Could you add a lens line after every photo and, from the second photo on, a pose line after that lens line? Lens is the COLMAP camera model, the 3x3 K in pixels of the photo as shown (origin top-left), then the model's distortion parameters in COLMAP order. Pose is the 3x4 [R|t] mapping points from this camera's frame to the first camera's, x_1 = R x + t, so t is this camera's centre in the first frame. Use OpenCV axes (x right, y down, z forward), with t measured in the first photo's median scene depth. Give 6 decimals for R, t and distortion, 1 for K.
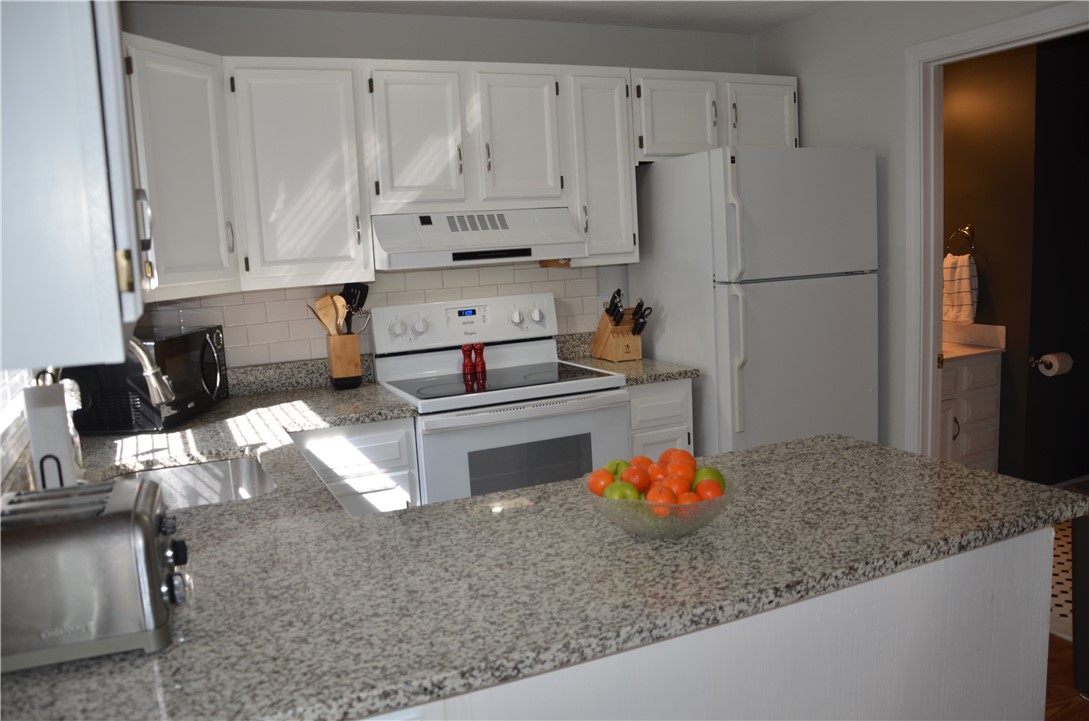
lens RADIAL K [[858.8, 0, 540.8], [0, 858.8, 365.5], [0, 0, 1]] dist [-0.151799, 0.117273]
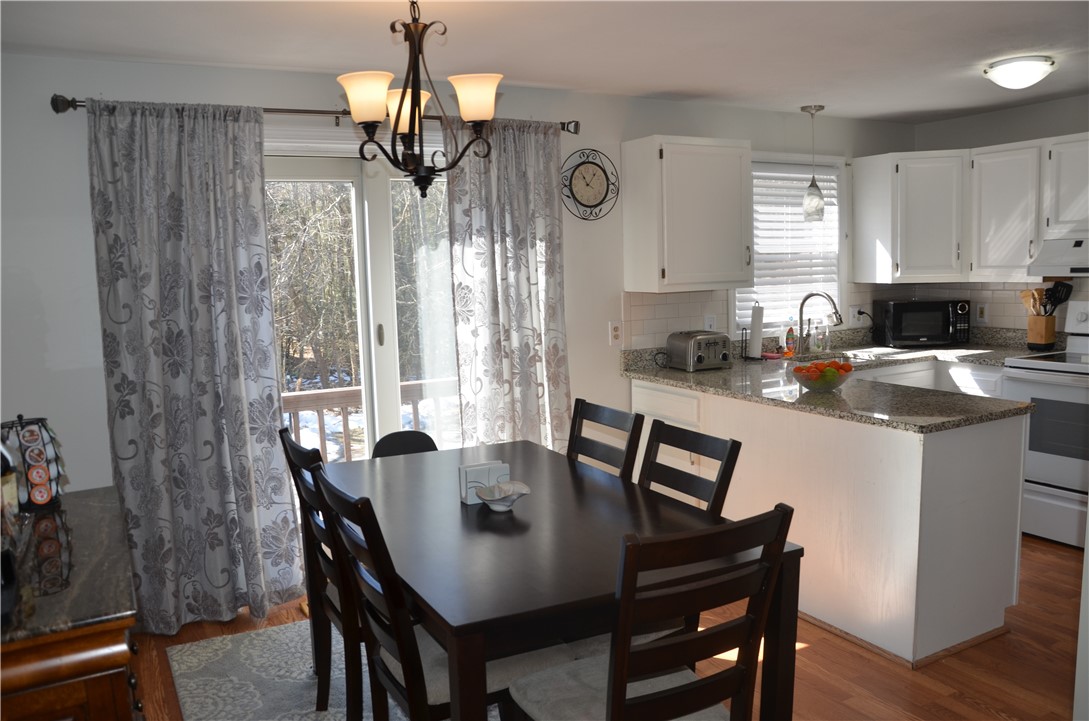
lens RADIAL K [[858.8, 0, 539.4], [0, 858.8, 373.6], [0, 0, 1]] dist [-0.151799, 0.117273]
pose [[0.058739, 0.176706, -0.982509, 1.286181], [-0.112969, 0.979063, 0.169333, -0.090492], [0.991861, 0.101047, 0.077471, -0.000134]]
